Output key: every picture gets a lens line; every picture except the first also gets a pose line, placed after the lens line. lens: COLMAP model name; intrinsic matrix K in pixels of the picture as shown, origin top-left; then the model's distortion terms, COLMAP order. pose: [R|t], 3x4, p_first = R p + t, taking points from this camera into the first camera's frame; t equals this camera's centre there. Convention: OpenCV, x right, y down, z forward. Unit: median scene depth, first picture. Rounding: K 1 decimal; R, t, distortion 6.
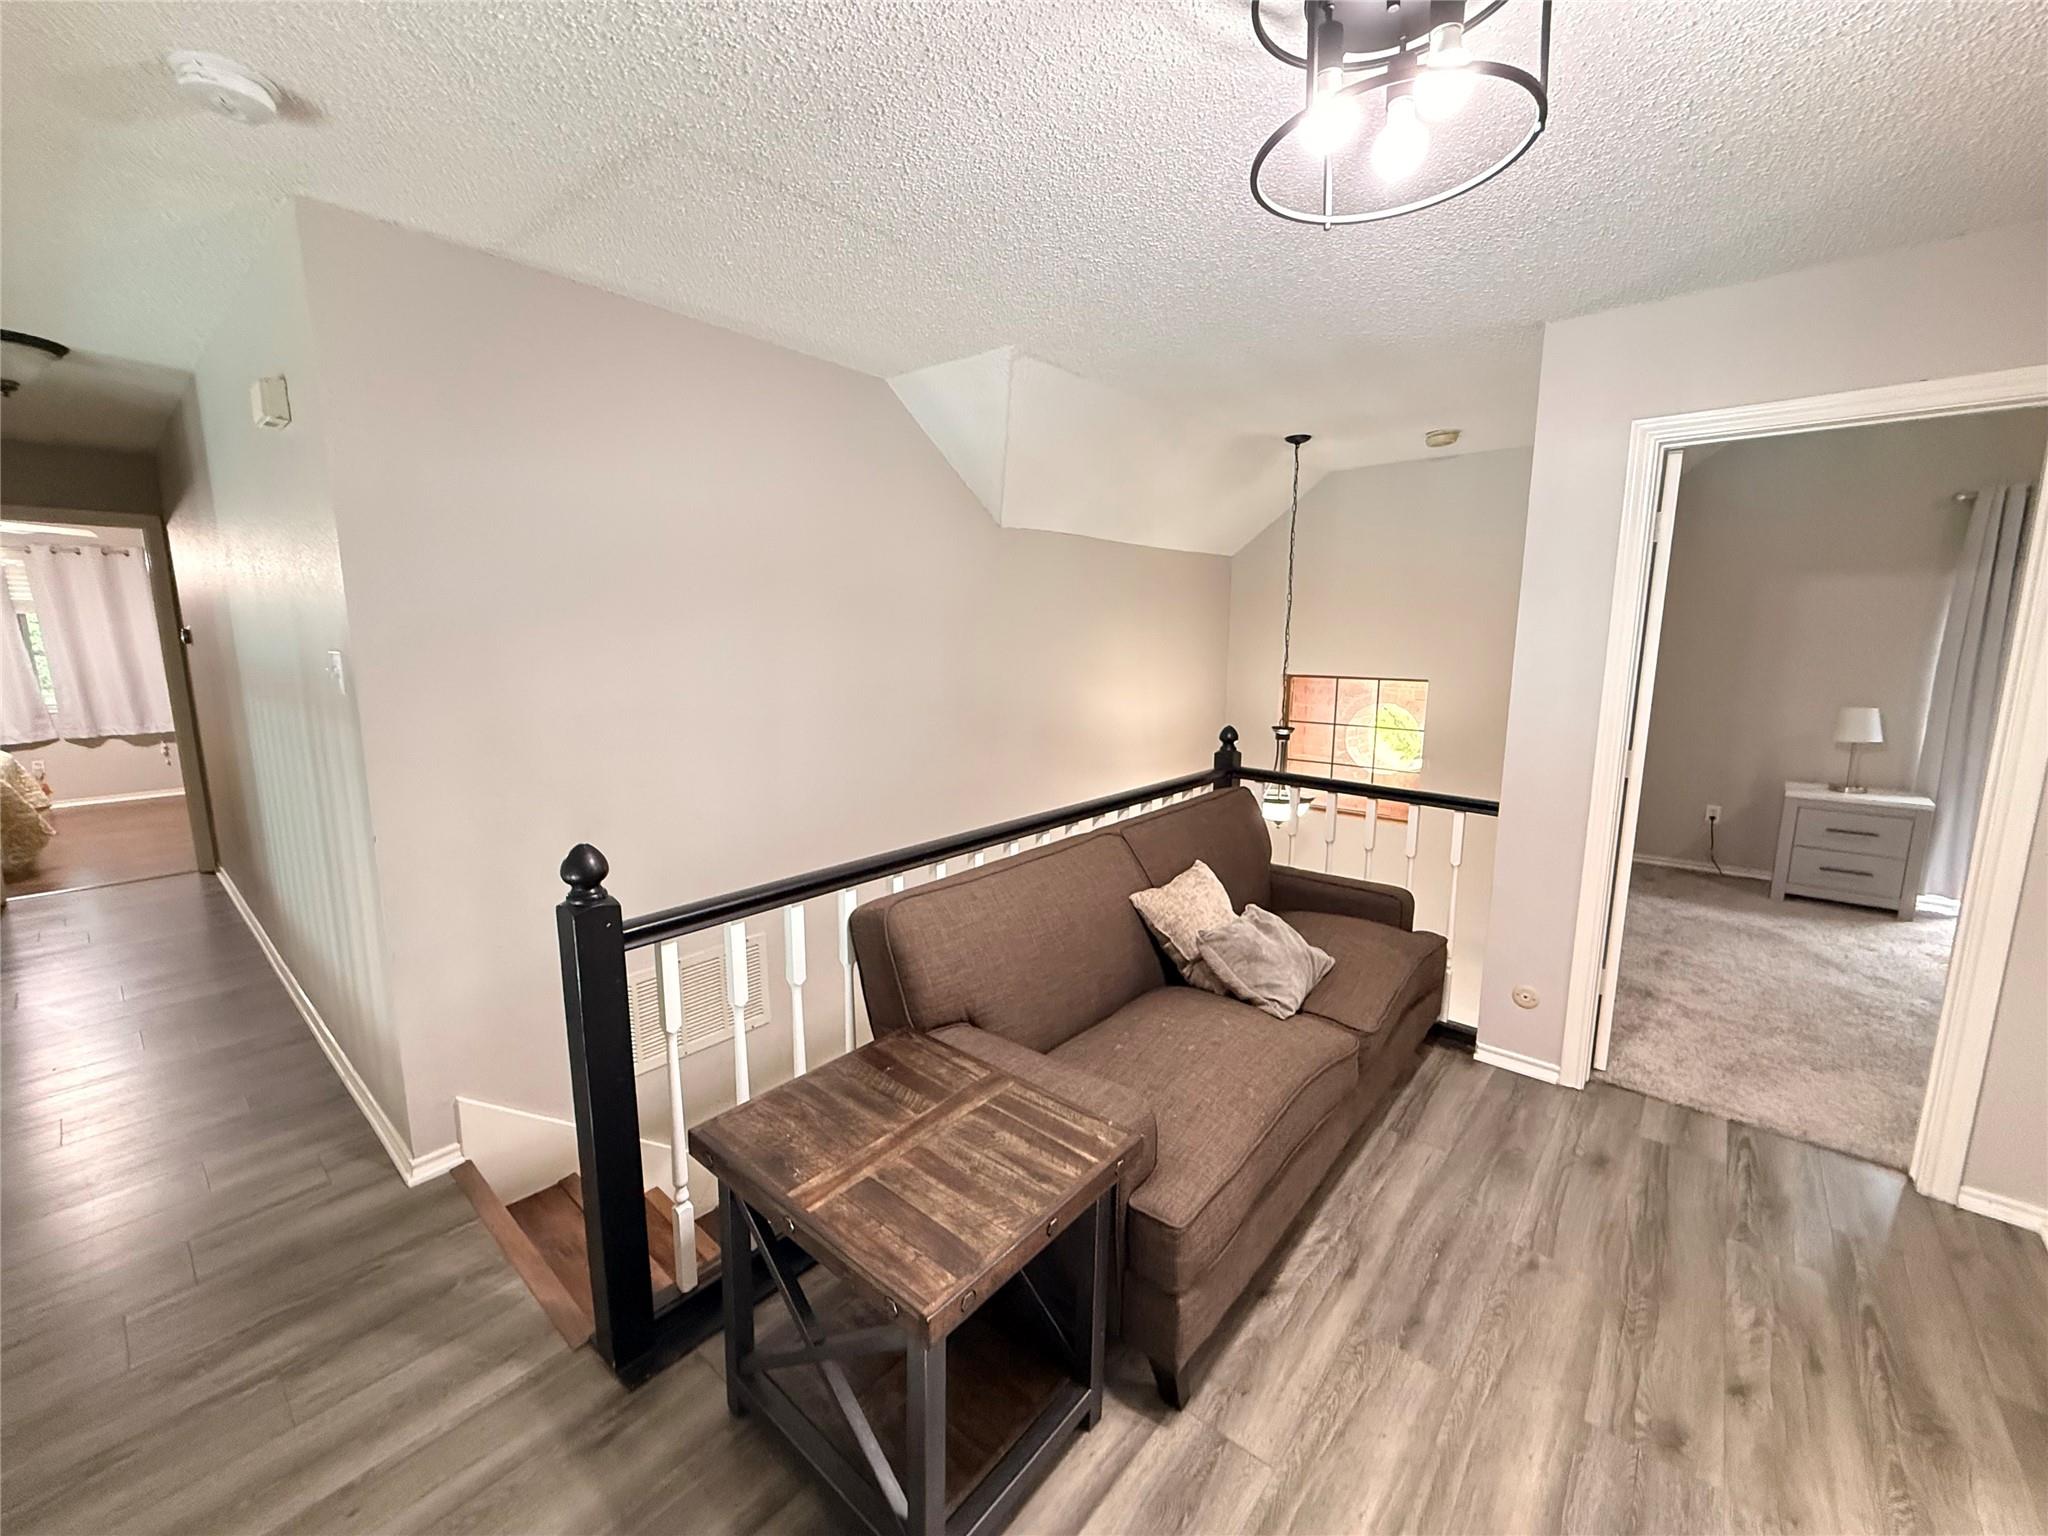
lens RADIAL K [[820.7, 0, 1024.0], [0, 820.7, 768.0], [0, 0, 1]] dist [0.000486, 0.000088]
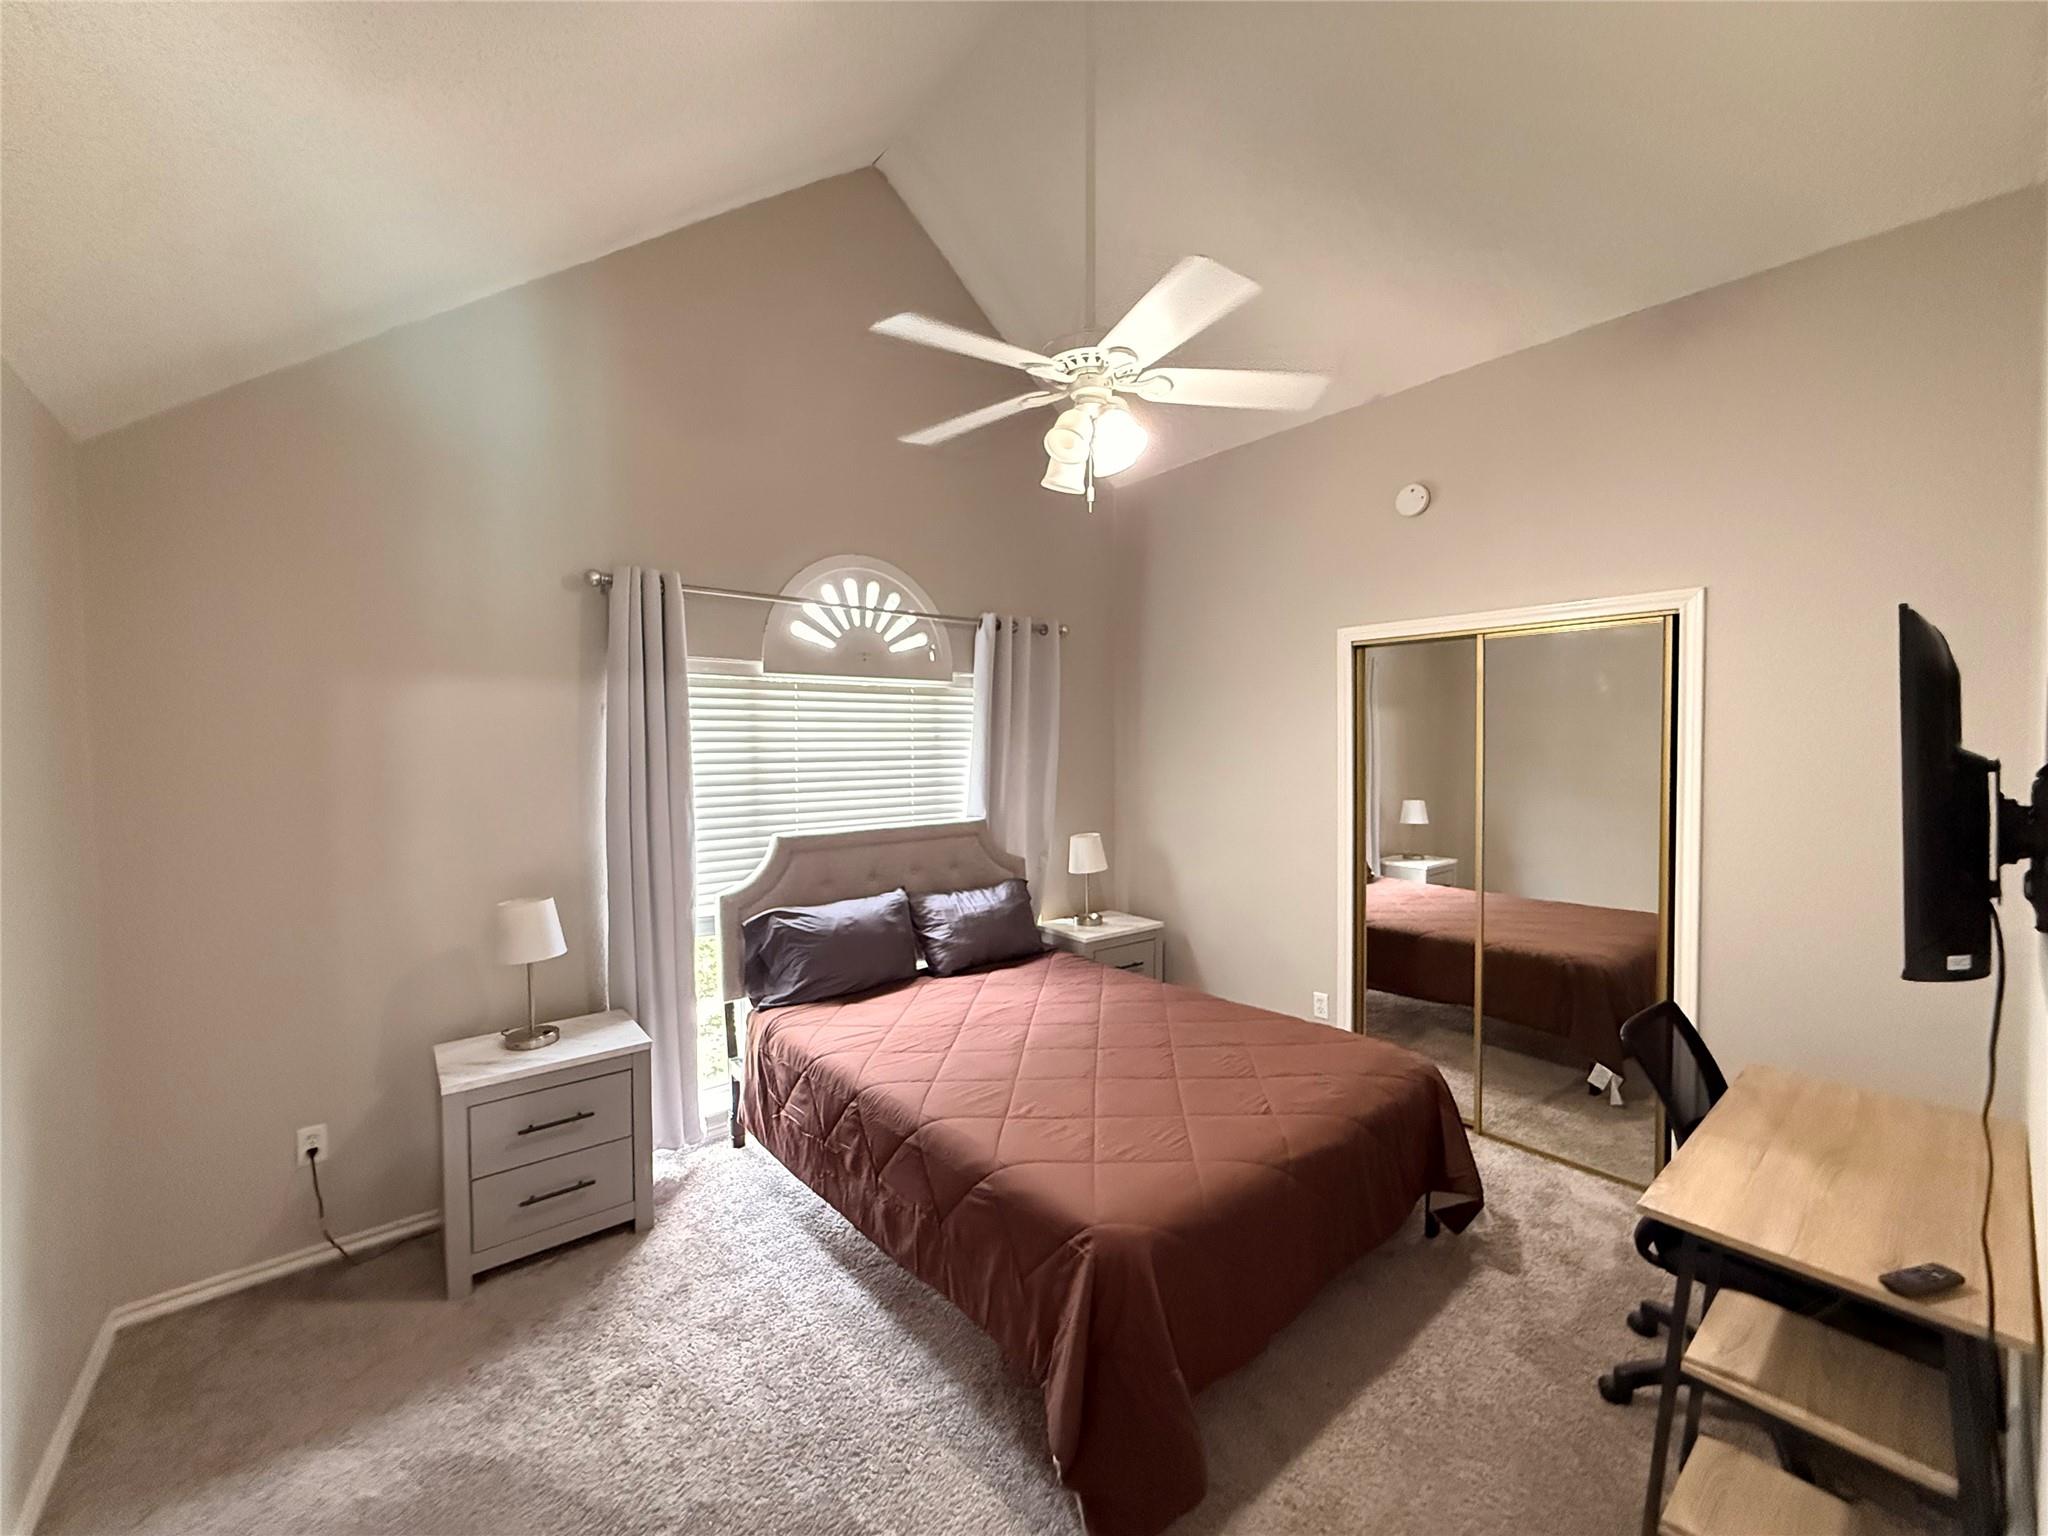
lens RADIAL K [[820.7, 0, 1024.0], [0, 820.7, 768.0], [0, 0, 1]] dist [0.000486, 0.000088]
pose [[0.166245, -0.028119, 0.985684, 0.491183], [0.167296, 0.985907, -0.000090, -0.106295], [-0.971789, 0.164916, 0.168606, 0.530323]]
